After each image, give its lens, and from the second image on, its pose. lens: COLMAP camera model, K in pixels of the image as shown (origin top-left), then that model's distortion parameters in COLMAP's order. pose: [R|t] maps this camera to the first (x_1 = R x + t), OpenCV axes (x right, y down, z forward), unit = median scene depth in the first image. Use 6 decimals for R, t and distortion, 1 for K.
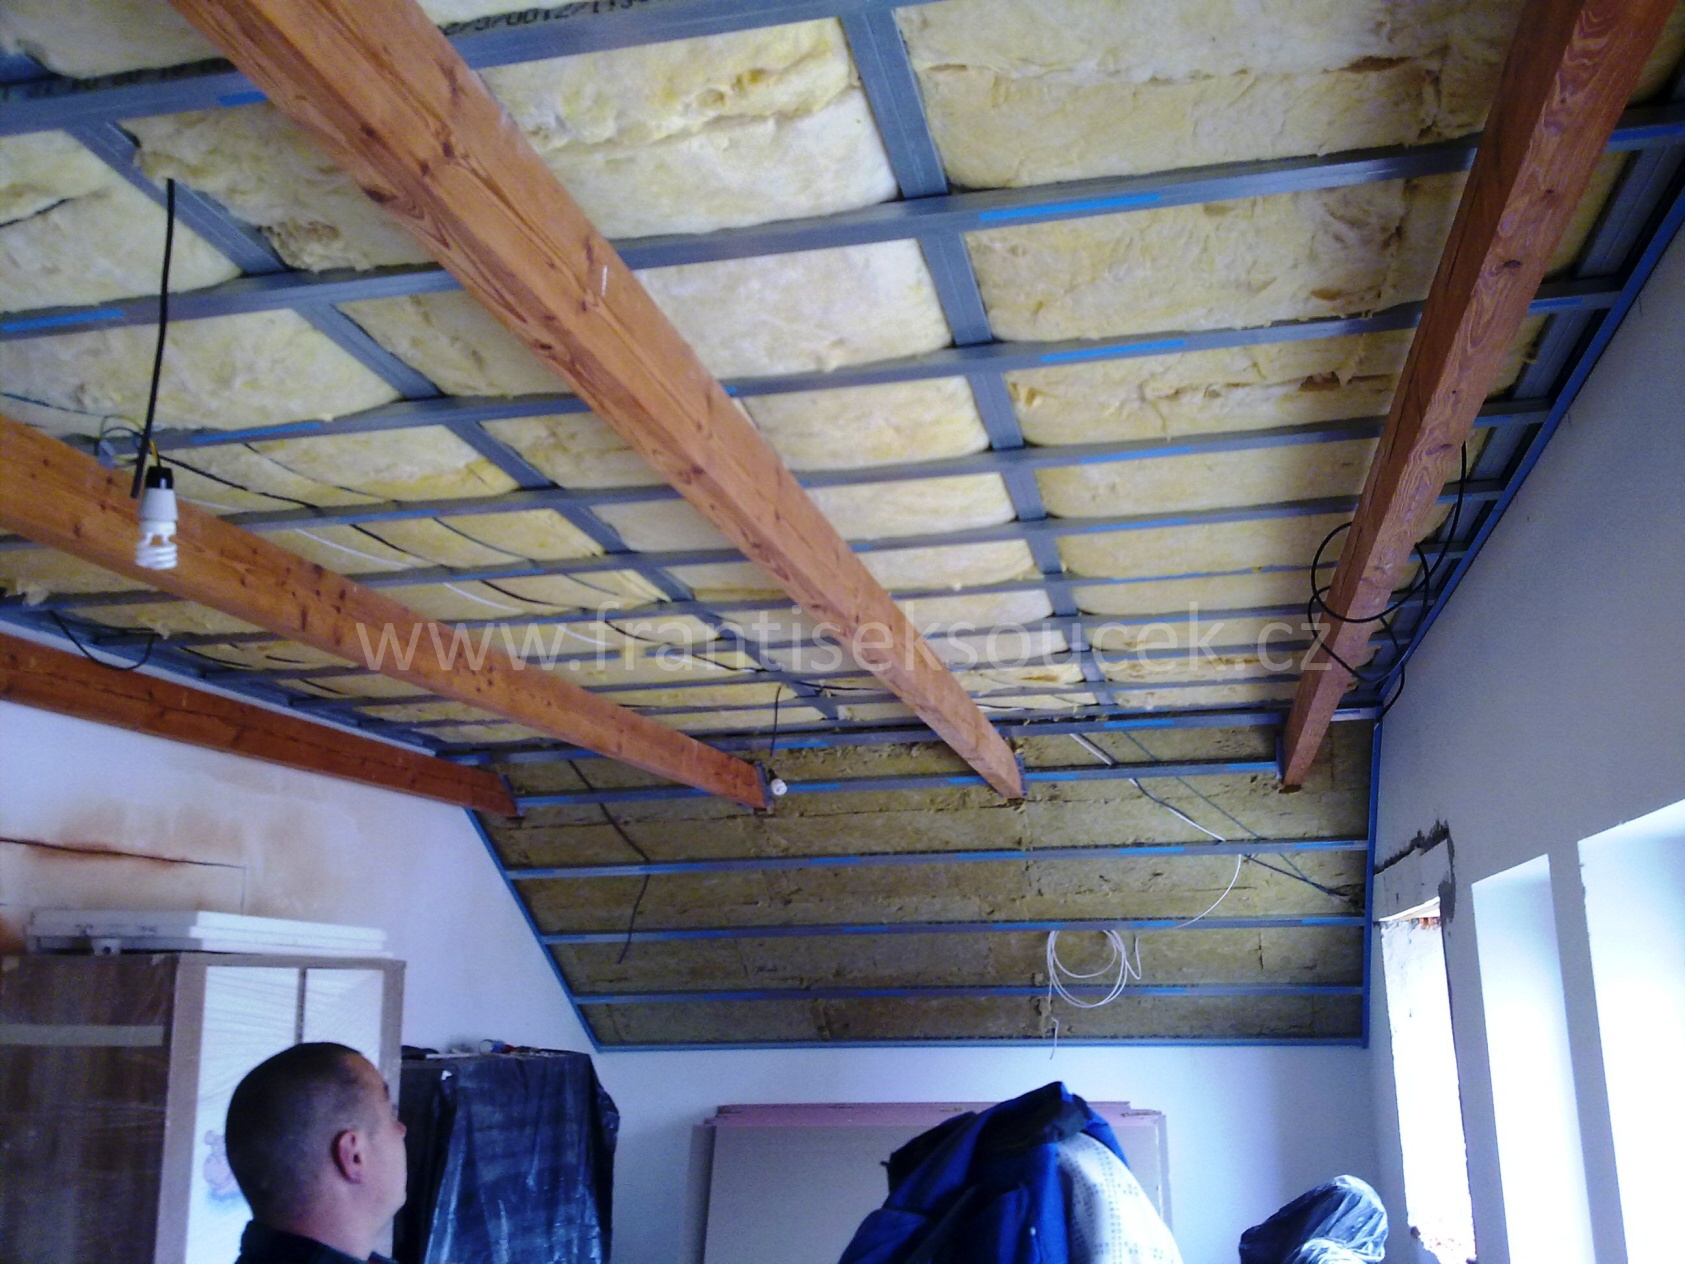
lens RADIAL K [[1461.9, 0, 851.6], [0, 1461.9, 652.6], [0, 0, 1]] dist [0.109508, -0.157370]
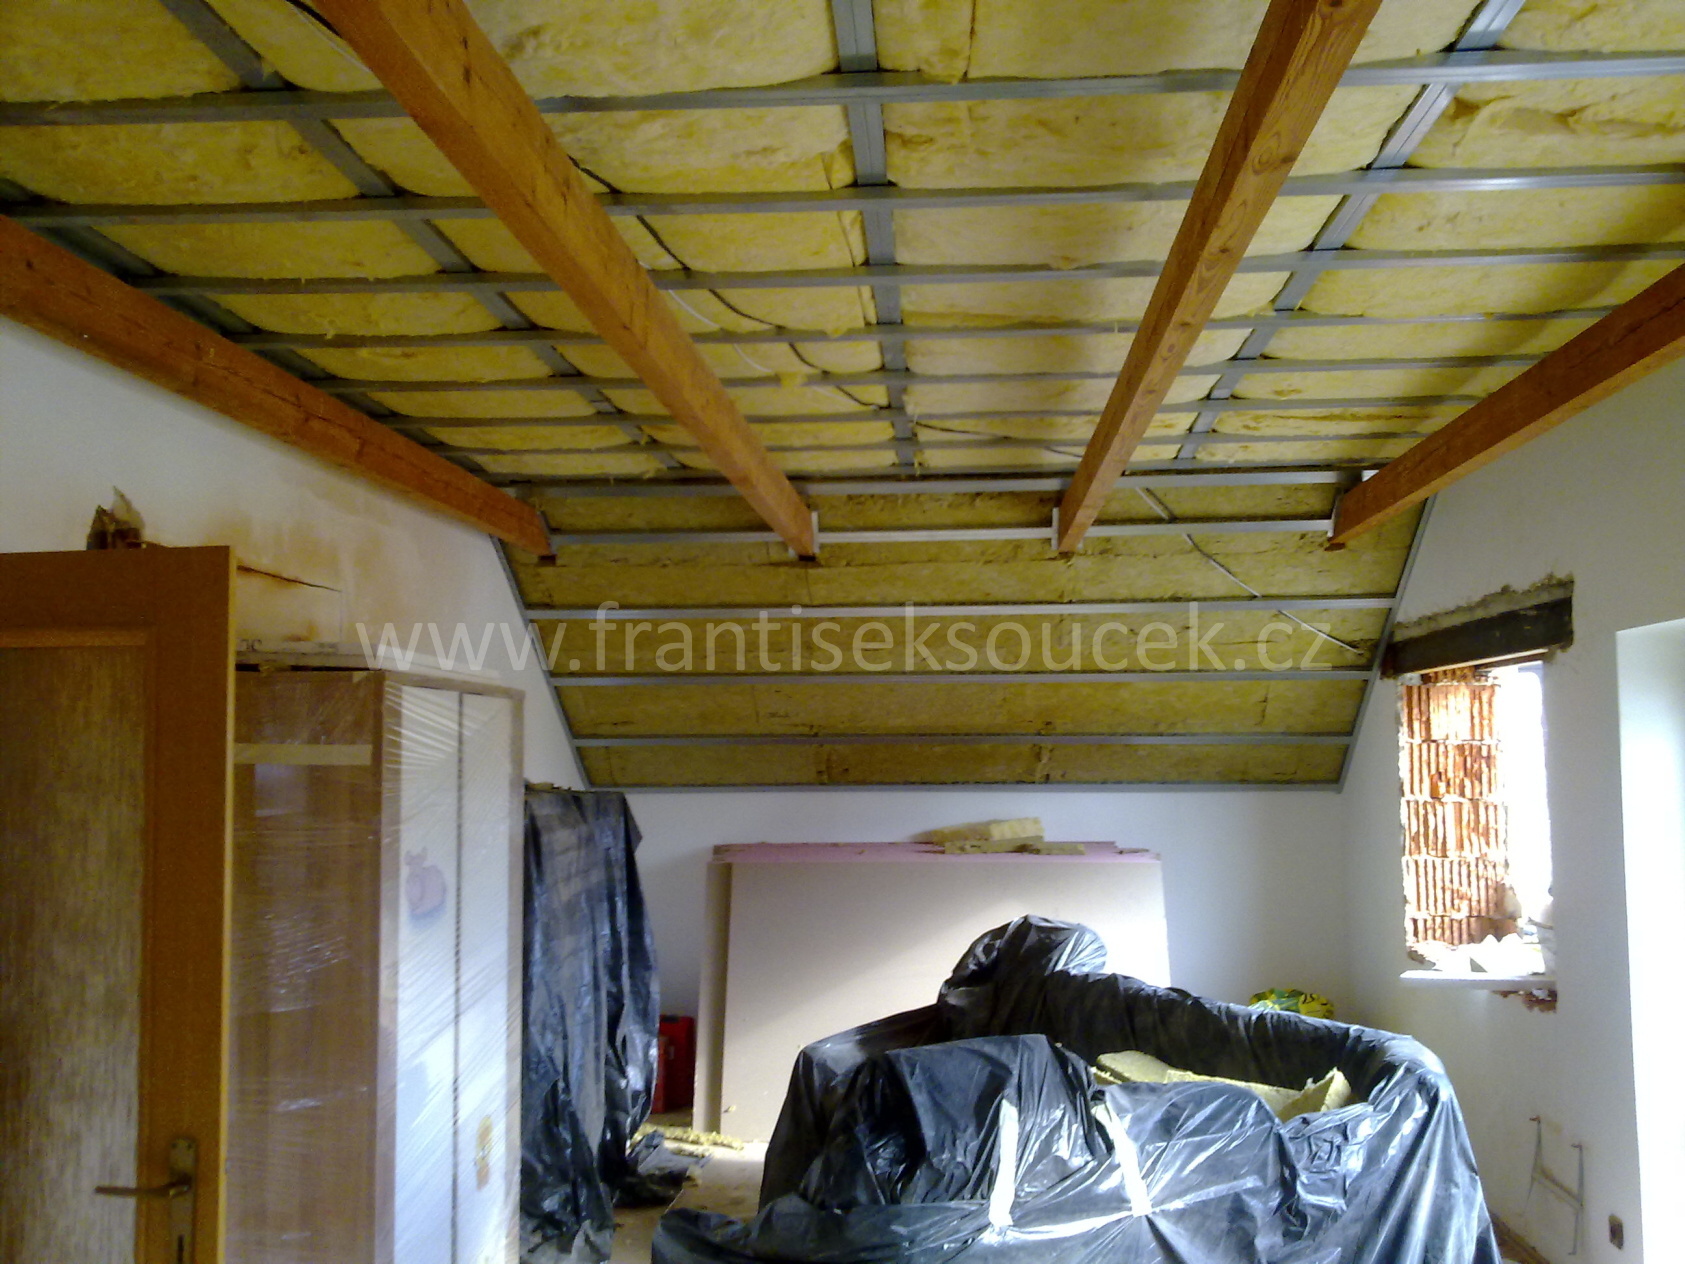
lens RADIAL K [[1461.9, 0, 851.6], [0, 1461.9, 652.6], [0, 0, 1]] dist [0.109508, -0.157370]
pose [[0.990576, 0.020590, 0.135405, -0.159564], [-0.041658, 0.987089, 0.154659, 0.017553], [-0.130472, -0.158842, 0.978645, 0.019749]]
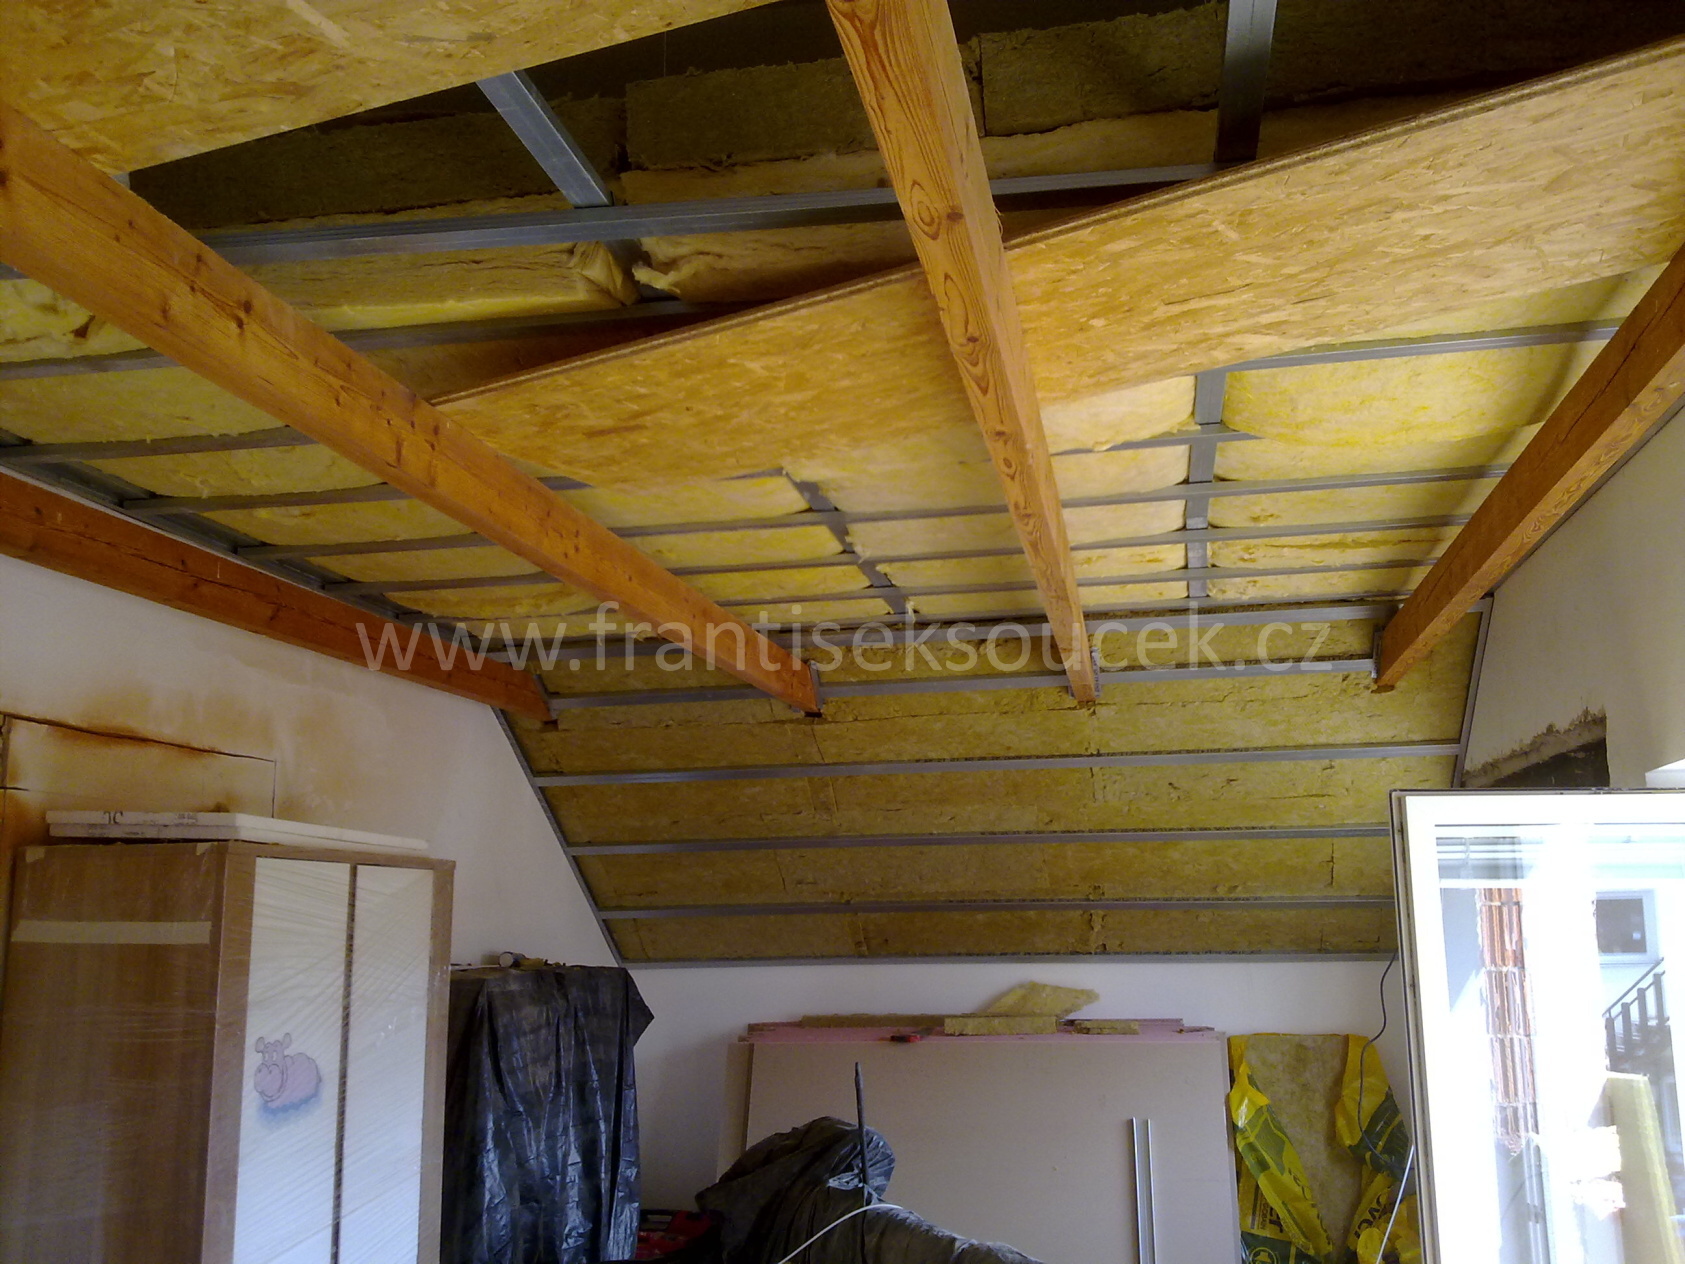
lens RADIAL K [[1479.0, 0, 843.7], [0, 1479.0, 677.0], [0, 0, 1]] dist [0.105420, -0.127942]
pose [[0.999764, 0.004409, 0.021254, -0.059921], [-0.005722, 0.998051, 0.062149, 0.024803], [-0.020938, -0.062256, 0.997841, 0.052843]]
